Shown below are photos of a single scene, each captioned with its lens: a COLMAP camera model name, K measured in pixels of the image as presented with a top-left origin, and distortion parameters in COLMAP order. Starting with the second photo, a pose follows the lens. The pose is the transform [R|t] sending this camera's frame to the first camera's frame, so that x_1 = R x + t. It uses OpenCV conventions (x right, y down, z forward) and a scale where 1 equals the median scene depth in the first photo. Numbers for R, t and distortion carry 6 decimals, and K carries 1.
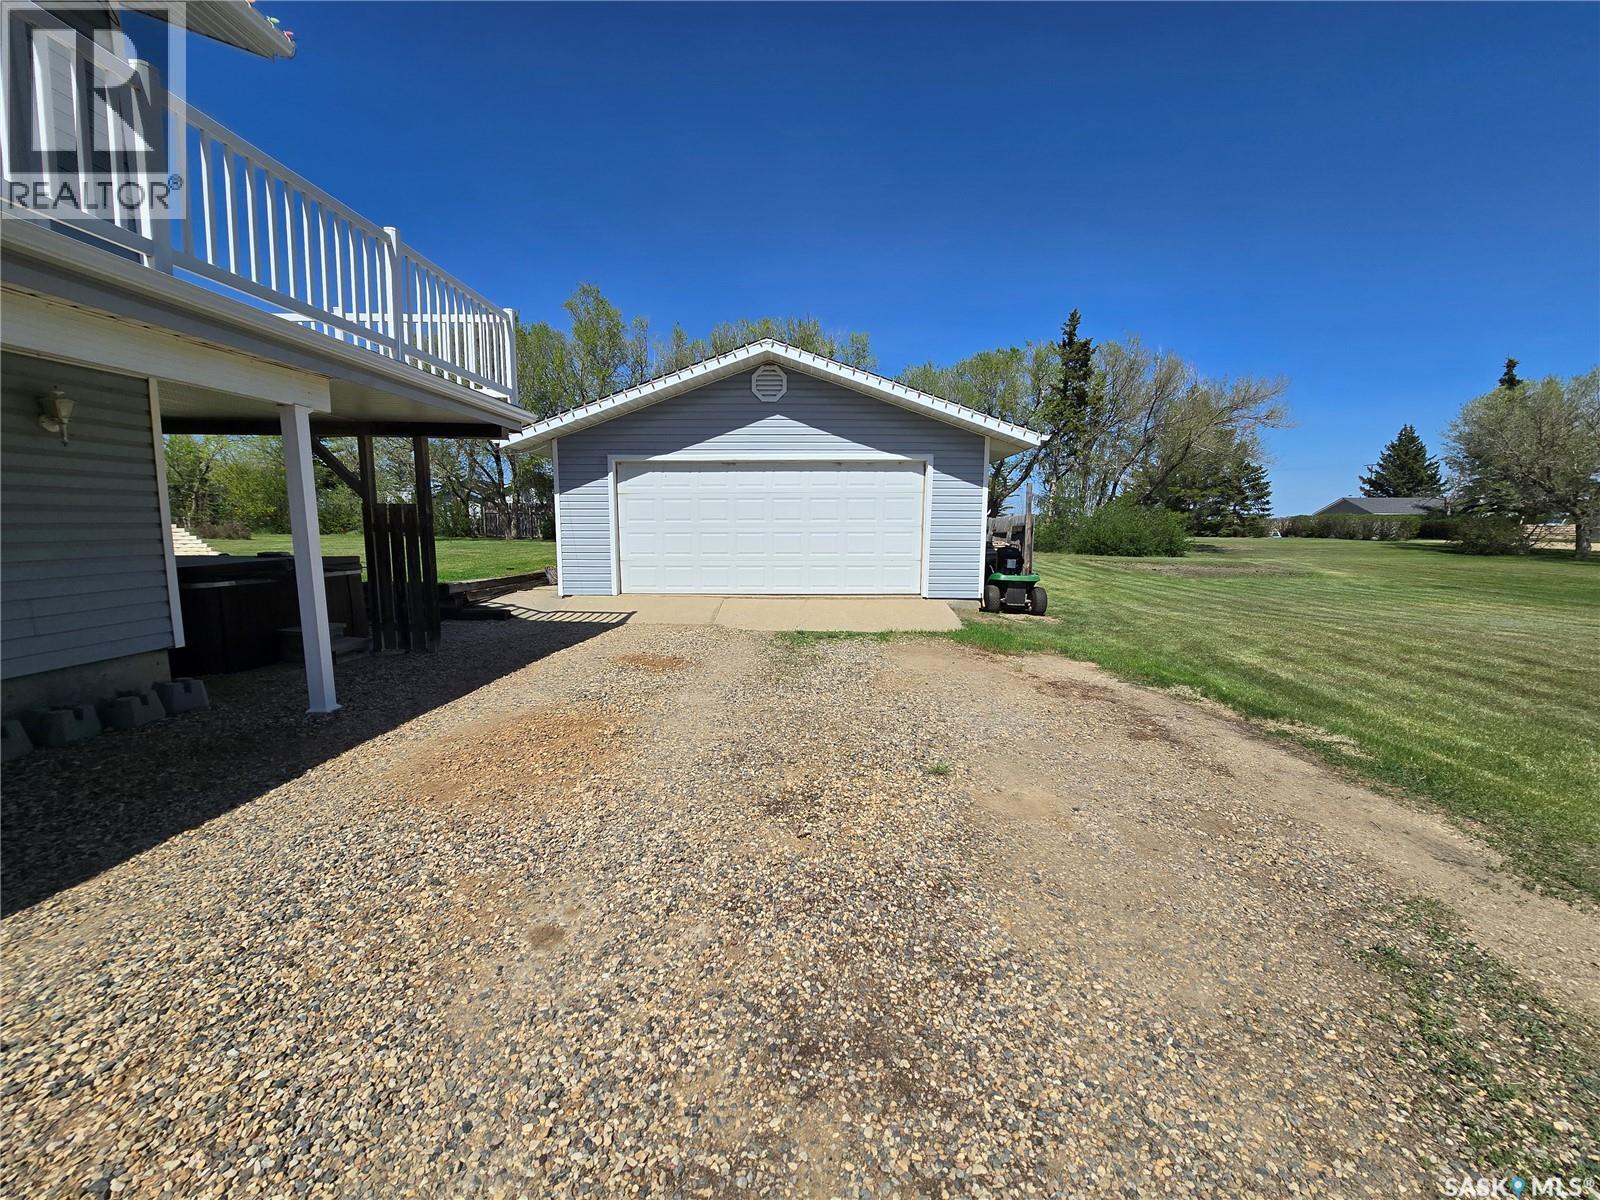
lens RADIAL K [[650.6, 0, 800.2], [0, 650.6, 595.9], [0, 0, 1]] dist [-0.006882, 0.001855]
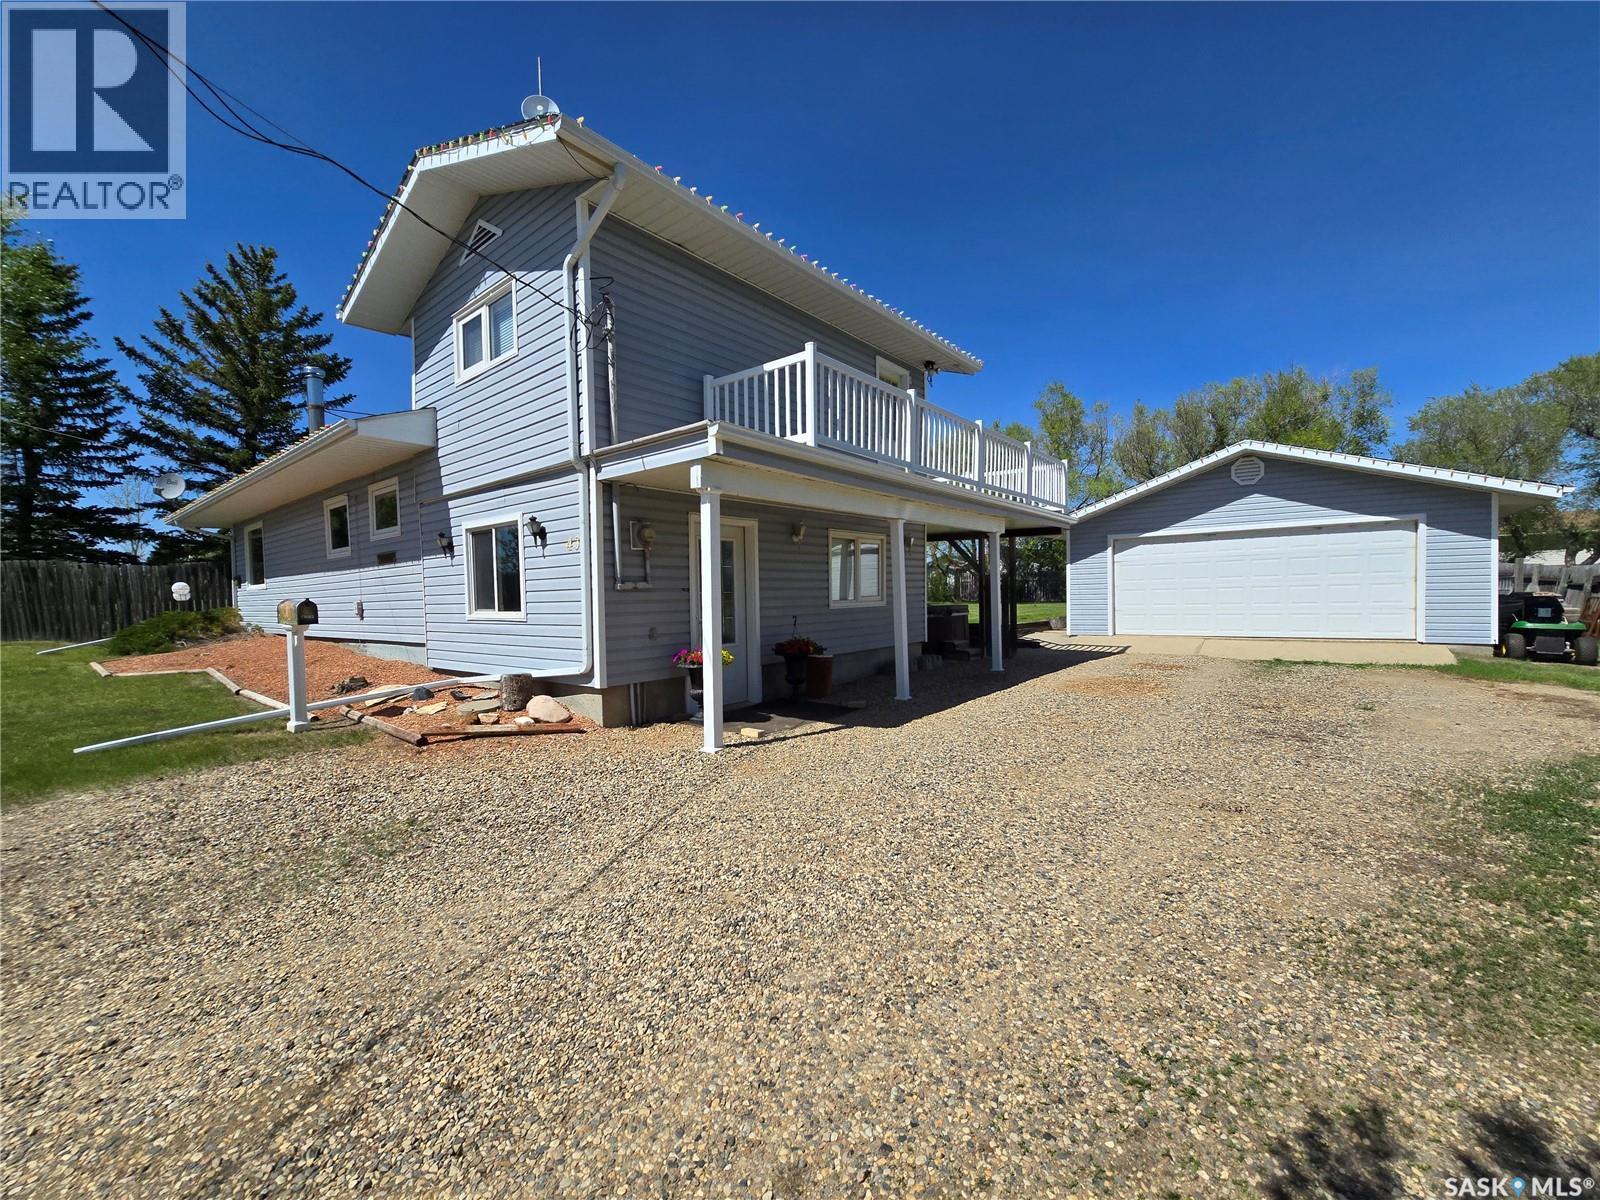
lens RADIAL K [[650.6, 0, 788.7], [0, 650.6, 607.7], [0, 0, 1]] dist [-0.006882, 0.001855]
pose [[0.790837, -0.006834, -0.611989, 0.017438], [-0.046194, 0.996419, -0.070820, 0.073284], [0.610281, 0.084277, 0.787689, -0.530960]]
